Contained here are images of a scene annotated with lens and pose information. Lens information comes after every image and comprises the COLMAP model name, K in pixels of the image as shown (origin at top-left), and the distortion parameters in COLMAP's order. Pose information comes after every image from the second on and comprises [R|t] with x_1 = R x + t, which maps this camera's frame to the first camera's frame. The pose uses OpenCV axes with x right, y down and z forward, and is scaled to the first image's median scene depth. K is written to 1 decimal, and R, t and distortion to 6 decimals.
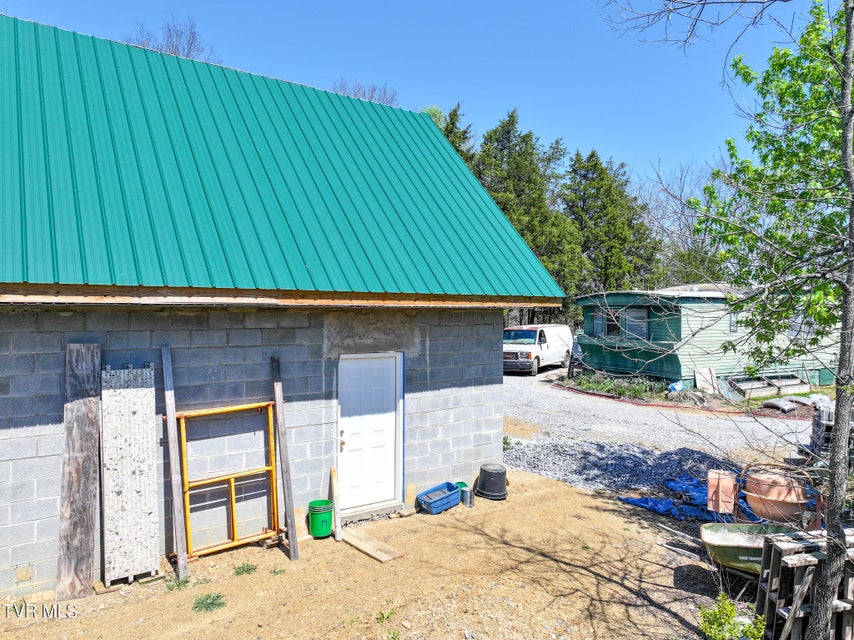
lens RADIAL K [[600.5, 0, 431.2], [0, 600.5, 315.9], [0, 0, 1]] dist [0.004287, 0.011864]
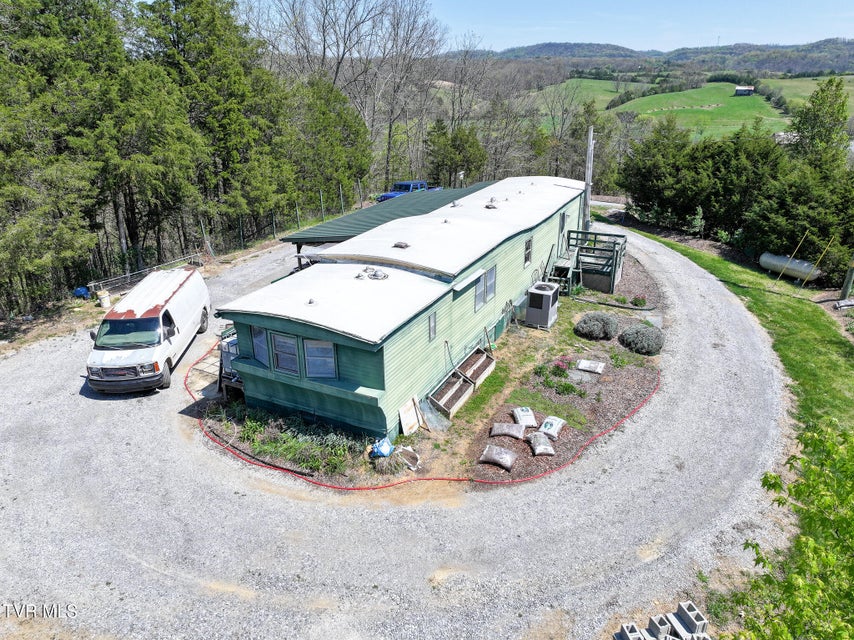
lens RADIAL K [[600.5, 0, 431.2], [0, 600.5, 315.9], [0, 0, 1]] dist [0.004287, 0.011864]
pose [[0.810097, -0.229783, 0.539391, 0.069086], [0.016543, 0.928590, 0.370737, -0.258595], [-0.586063, -0.291410, 0.756050, 0.355301]]
